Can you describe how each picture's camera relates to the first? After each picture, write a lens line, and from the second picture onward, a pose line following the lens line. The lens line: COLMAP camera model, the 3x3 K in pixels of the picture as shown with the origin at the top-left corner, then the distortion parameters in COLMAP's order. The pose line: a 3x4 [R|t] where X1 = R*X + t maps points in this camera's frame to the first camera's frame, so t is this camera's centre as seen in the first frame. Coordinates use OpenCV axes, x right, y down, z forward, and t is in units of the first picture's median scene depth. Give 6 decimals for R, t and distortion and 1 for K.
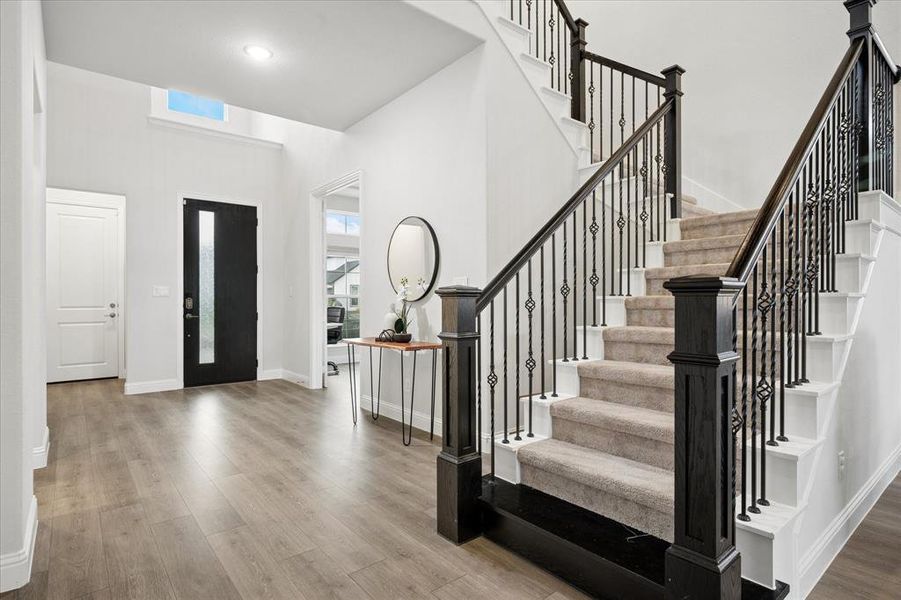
lens RADIAL K [[481.9, 0, 466.4], [0, 481.9, 304.8], [0, 0, 1]] dist [-0.005567, 0.005281]
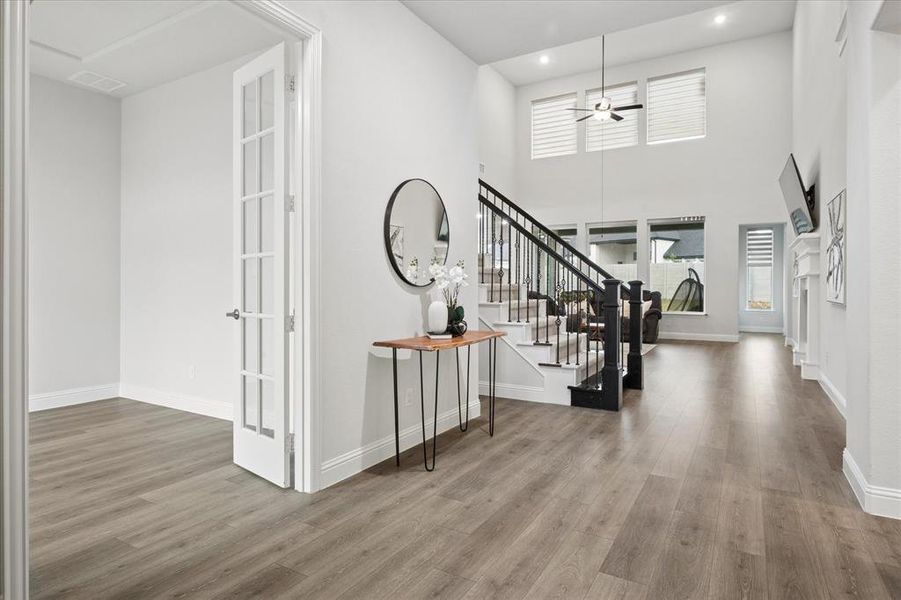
lens RADIAL K [[489.0, 0, 452.9], [0, 489.0, 284.9], [0, 0, 1]] dist [0.006548, 0.002902]
pose [[-0.325972, 0.002607, 0.945376, -1.167039], [-0.004422, 0.999981, -0.004282, -0.007608], [-0.945369, -0.005576, -0.325955, 1.580637]]
